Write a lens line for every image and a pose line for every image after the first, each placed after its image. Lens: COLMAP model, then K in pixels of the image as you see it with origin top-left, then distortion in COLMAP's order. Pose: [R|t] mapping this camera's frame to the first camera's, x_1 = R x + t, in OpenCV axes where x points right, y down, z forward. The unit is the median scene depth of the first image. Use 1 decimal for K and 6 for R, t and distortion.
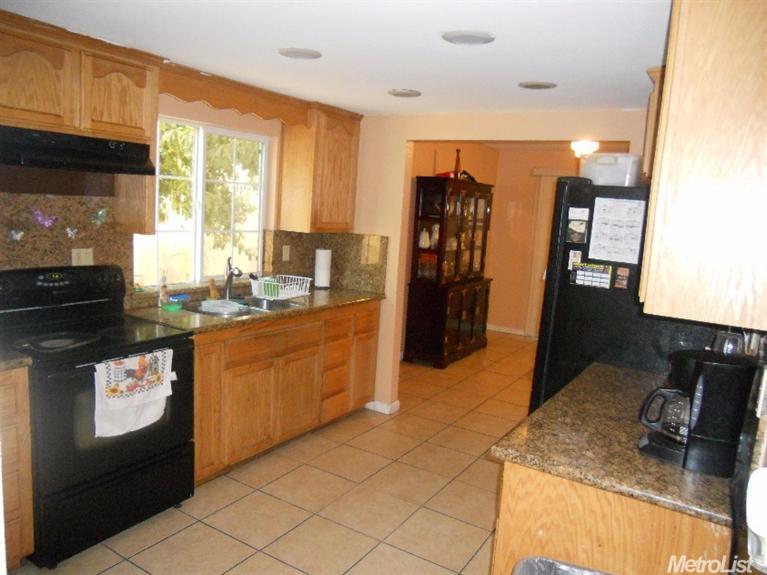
lens RADIAL K [[573.3, 0, 383.0], [0, 573.3, 286.2], [0, 0, 1]] dist [-0.064603, -0.000862]
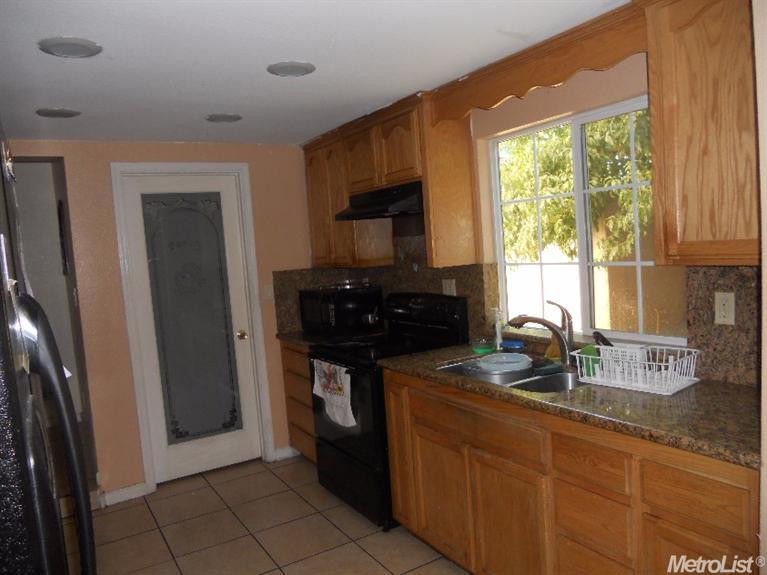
lens RADIAL K [[573.3, 0, 382.5], [0, 573.3, 292.0], [0, 0, 1]] dist [-0.064603, -0.000862]
pose [[-0.451383, 0.039431, -0.891459, 0.564223], [-0.081580, 0.993016, 0.085231, -0.133881], [0.888593, 0.111197, -0.445014, 1.445426]]
